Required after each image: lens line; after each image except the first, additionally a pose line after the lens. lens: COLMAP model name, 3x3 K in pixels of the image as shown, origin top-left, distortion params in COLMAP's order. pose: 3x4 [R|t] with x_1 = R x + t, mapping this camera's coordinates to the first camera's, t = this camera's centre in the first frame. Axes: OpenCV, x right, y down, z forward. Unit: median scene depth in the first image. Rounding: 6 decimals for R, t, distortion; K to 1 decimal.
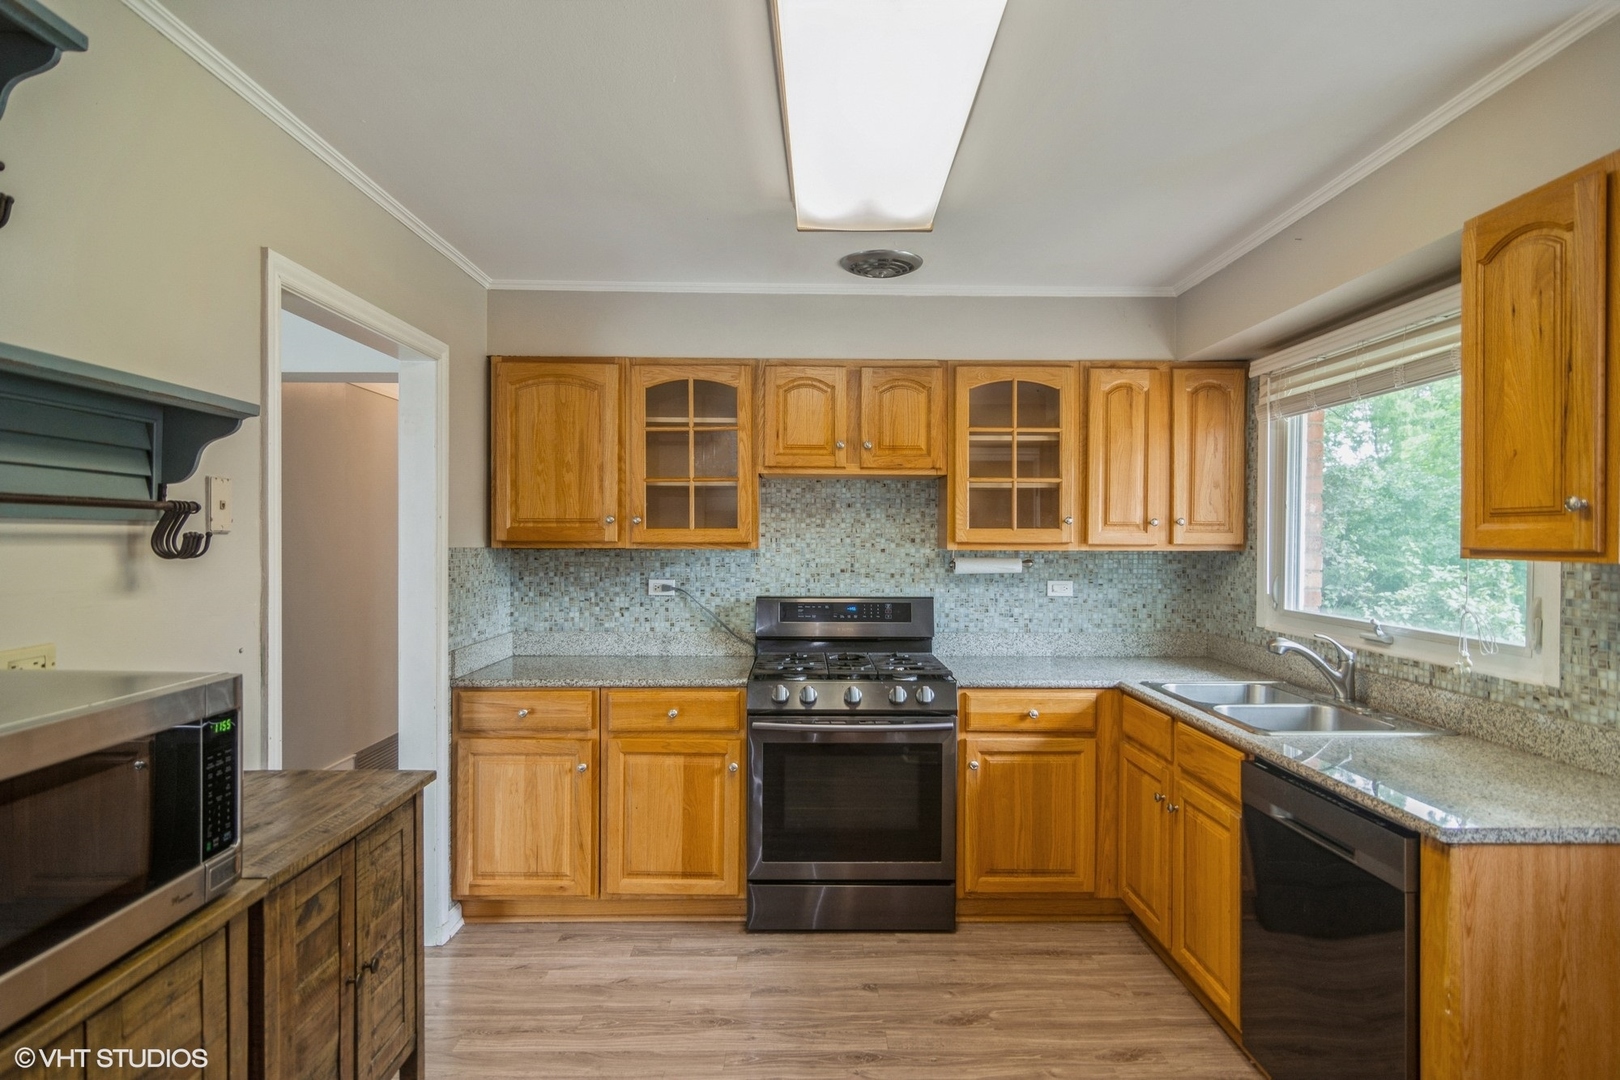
lens RADIAL K [[887.1, 0, 807.1], [0, 887.1, 550.4], [0, 0, 1]] dist [0.000602, -0.000815]
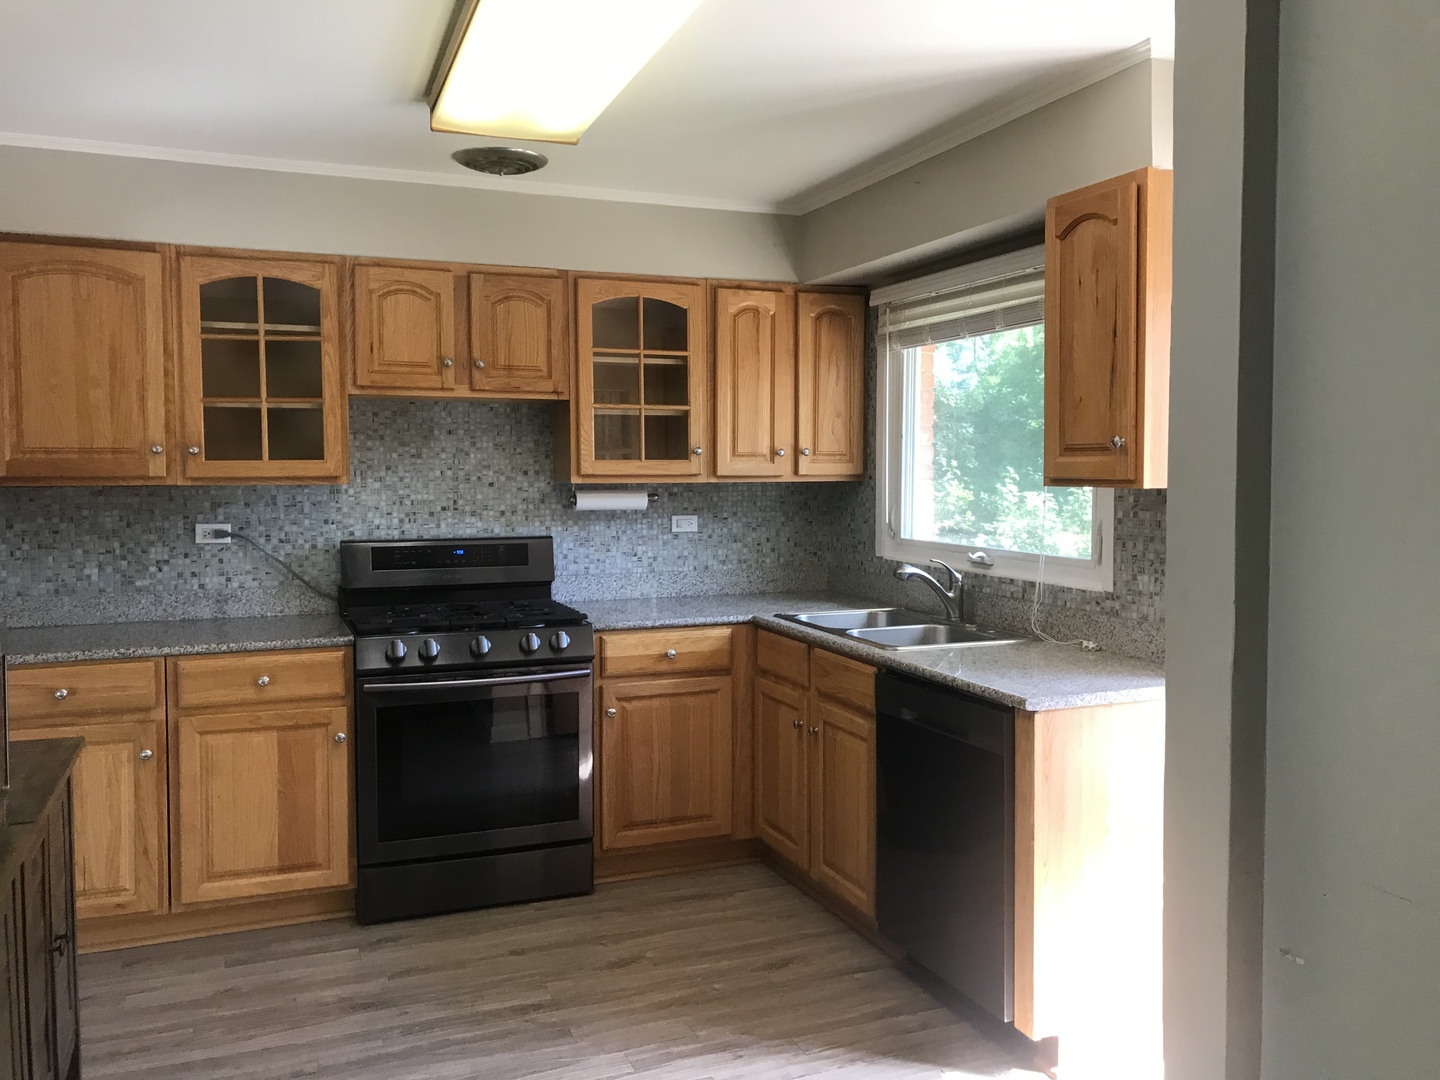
lens RADIAL K [[1215.5, 0, 721.6], [0, 1215.5, 532.7], [0, 0, 1]] dist [0.037248, -0.030411]
pose [[0.933439, -0.025252, 0.357846, -0.155172], [0.010560, 0.999021, 0.042952, -0.001794], [-0.358581, -0.036314, 0.932792, -0.228447]]
